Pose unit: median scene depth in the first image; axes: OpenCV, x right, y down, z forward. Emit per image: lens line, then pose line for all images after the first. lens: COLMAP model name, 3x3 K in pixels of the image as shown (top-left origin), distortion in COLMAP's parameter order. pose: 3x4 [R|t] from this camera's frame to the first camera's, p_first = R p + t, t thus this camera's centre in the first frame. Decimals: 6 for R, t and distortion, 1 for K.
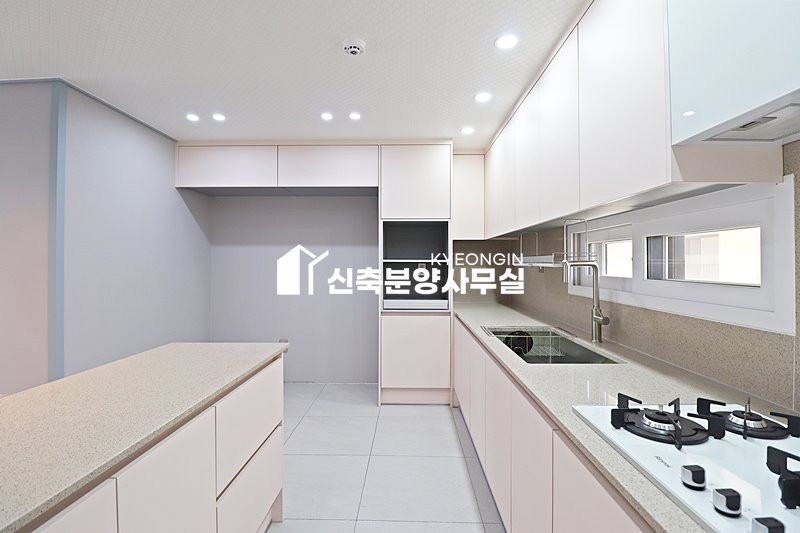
lens RADIAL K [[368.7, 0, 396.9], [0, 368.7, 262.5], [0, 0, 1]] dist [-0.013548, -0.005394]
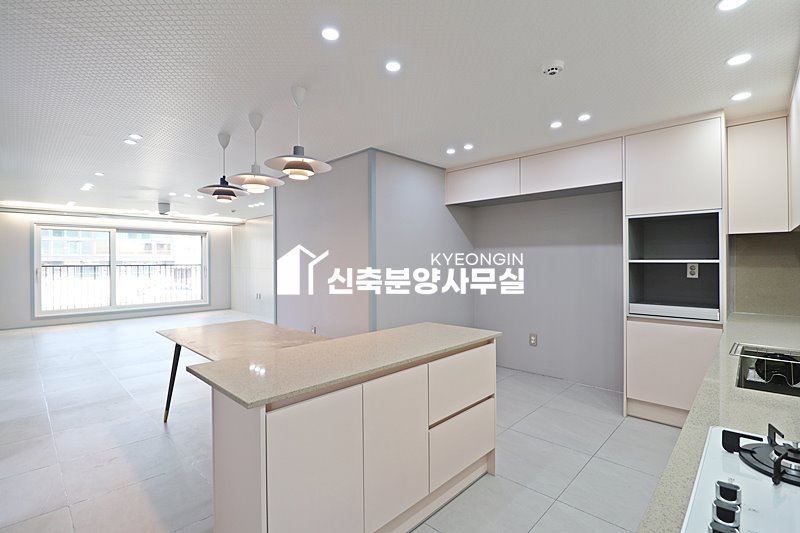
lens RADIAL K [[368.7, 0, 397.2], [0, 368.7, 263.4], [0, 0, 1]] dist [-0.013548, -0.005394]
pose [[0.728633, -0.001587, -0.684903, 0.170645], [0.009238, 0.999929, 0.007510, -0.011773], [0.684842, -0.011799, 0.728596, -0.068318]]
